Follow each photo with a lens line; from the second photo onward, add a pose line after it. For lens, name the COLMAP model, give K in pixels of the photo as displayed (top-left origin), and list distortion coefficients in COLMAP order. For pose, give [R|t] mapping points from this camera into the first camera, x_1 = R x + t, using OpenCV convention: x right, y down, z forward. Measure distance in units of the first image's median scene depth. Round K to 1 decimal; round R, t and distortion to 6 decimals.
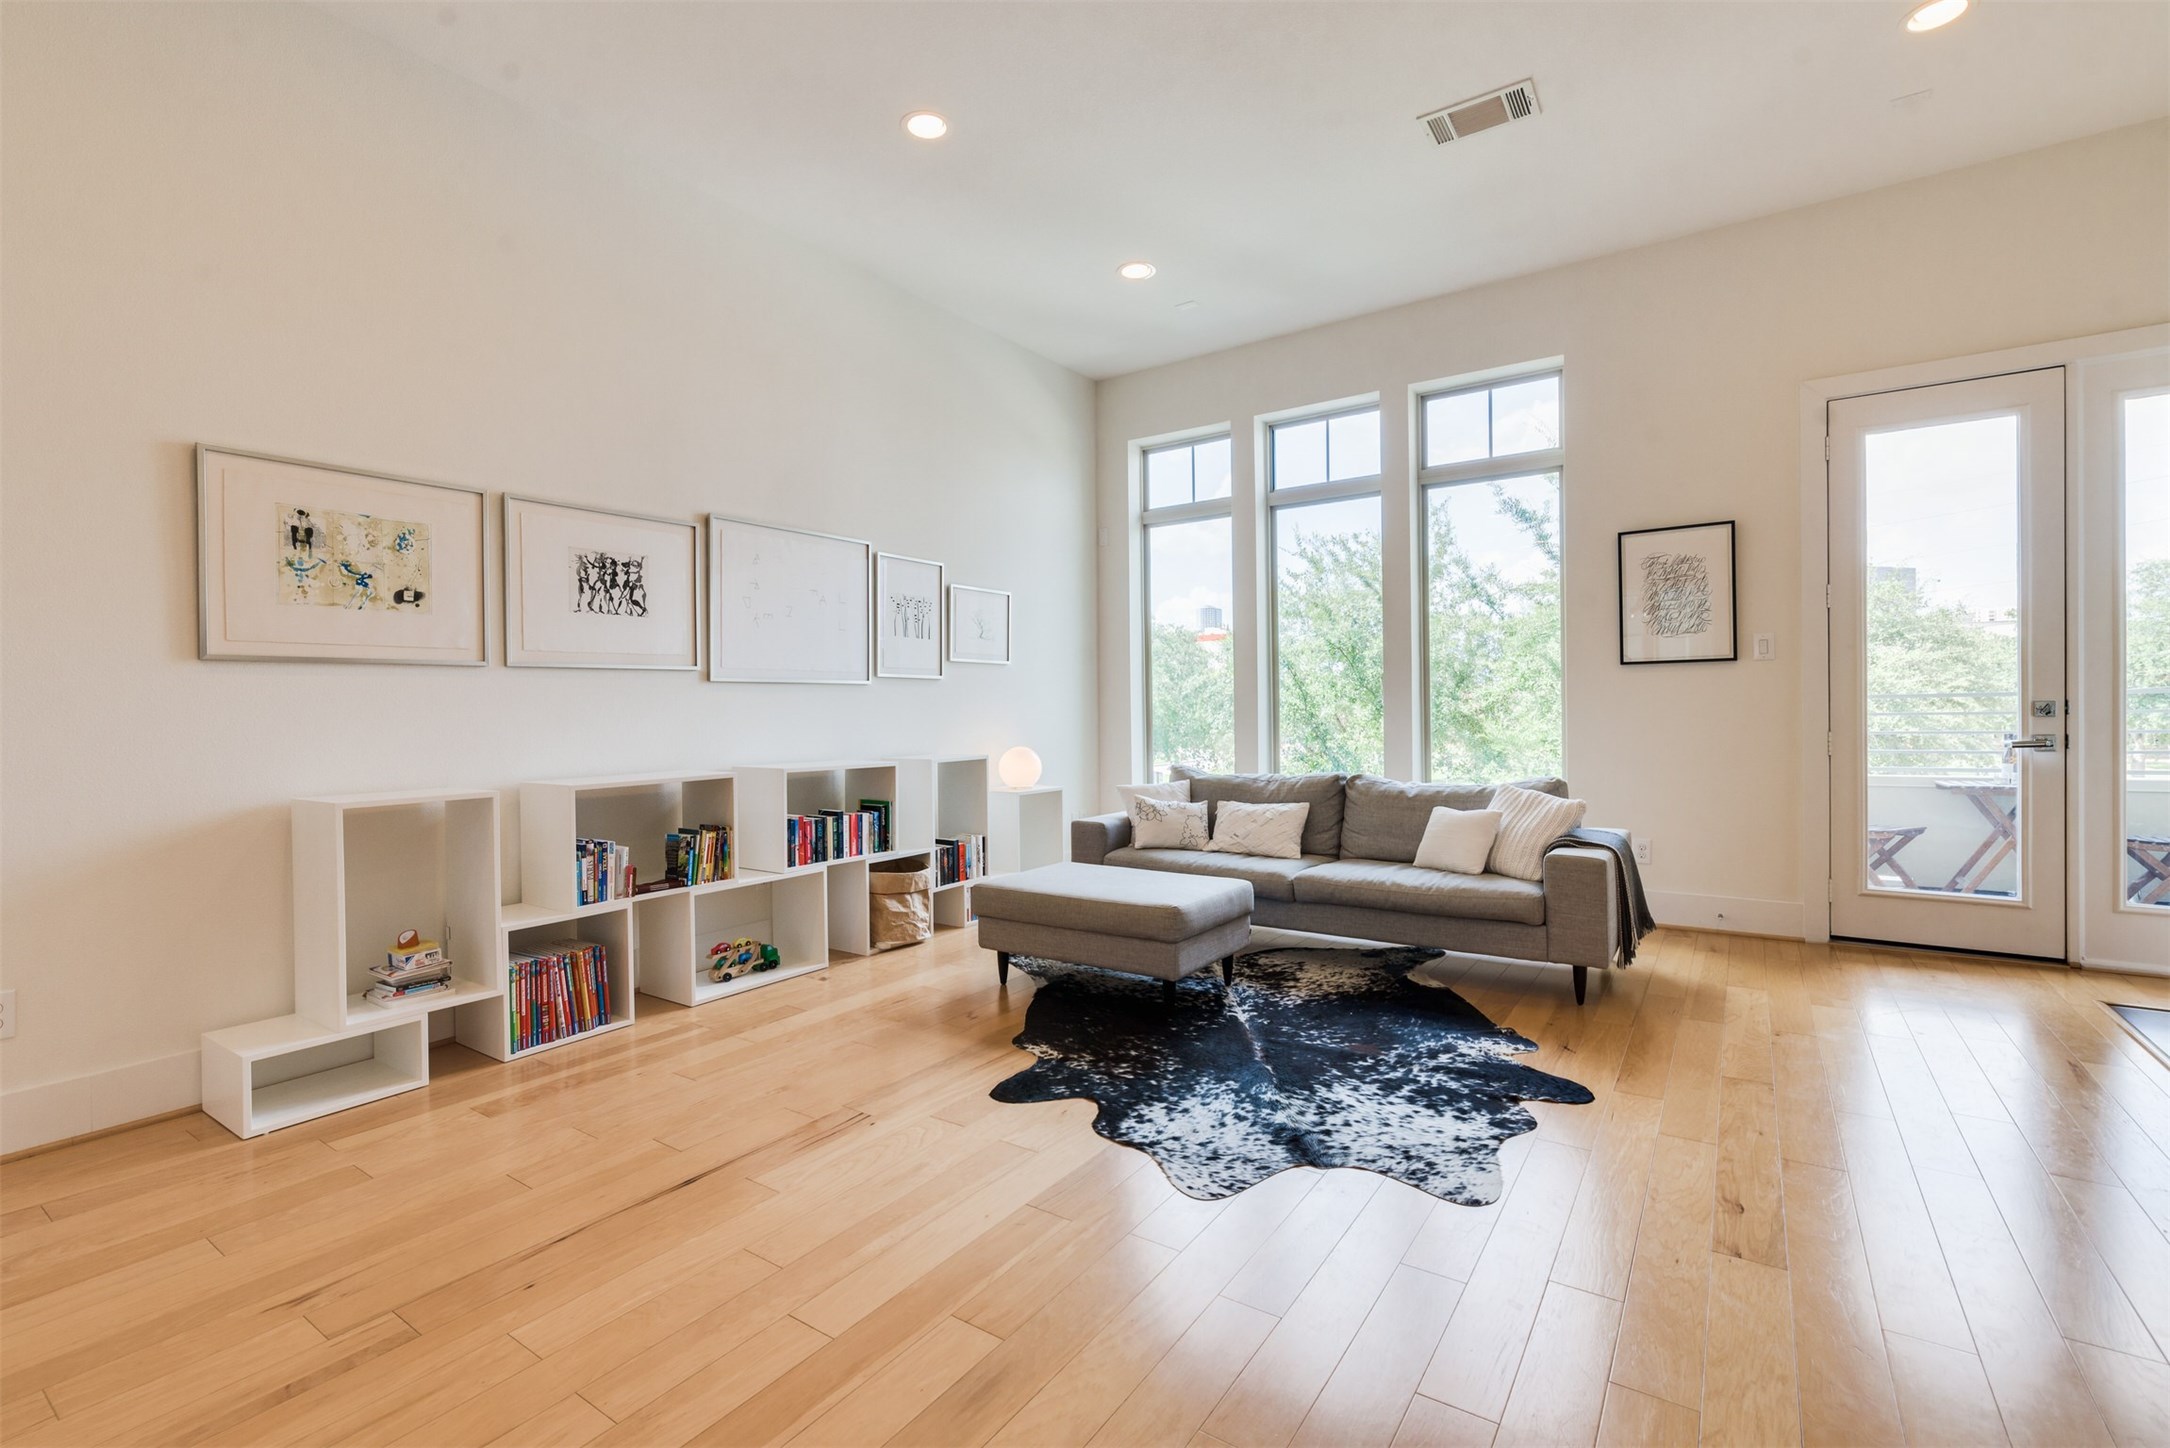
lens RADIAL K [[960.3, 0, 1088.4], [0, 960.3, 721.8], [0, 0, 1]] dist [0.002135, 0.000065]
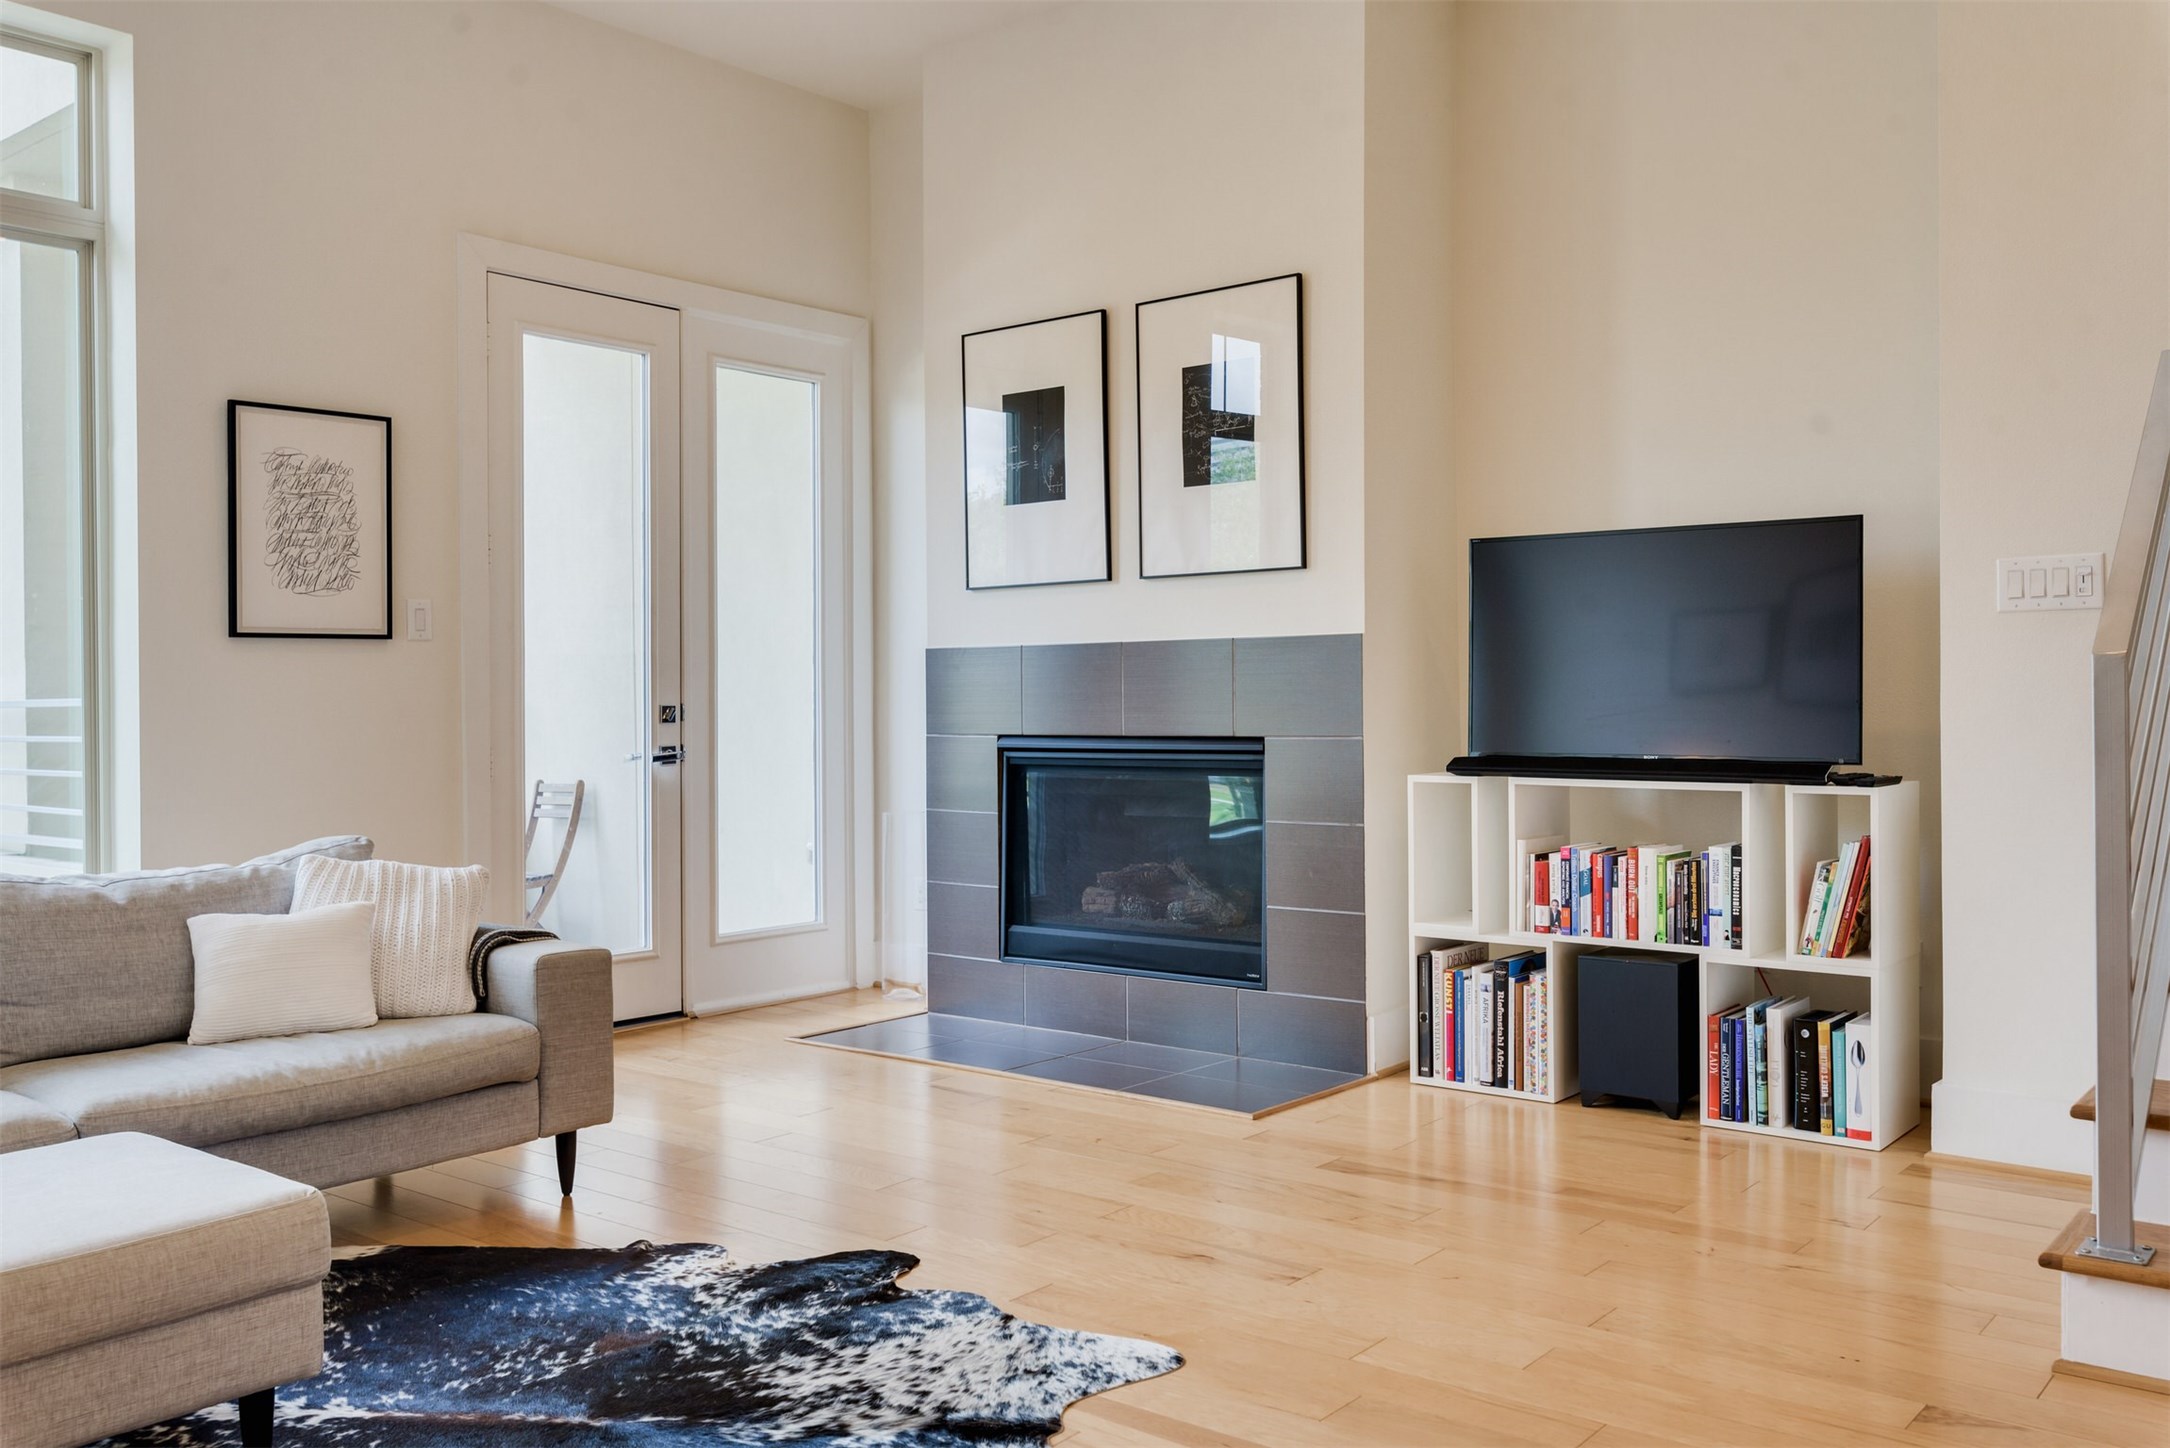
lens RADIAL K [[1825.2, 0, 1085.4], [0, 1825.2, 710.3], [0, 0, 1]] dist [-0.001352, -0.001785]
pose [[0.085907, 0.003910, 0.996296, -0.700029], [0.024245, 0.999688, -0.006014, 0.001963], [-0.996008, 0.024671, 0.085785, 0.645141]]
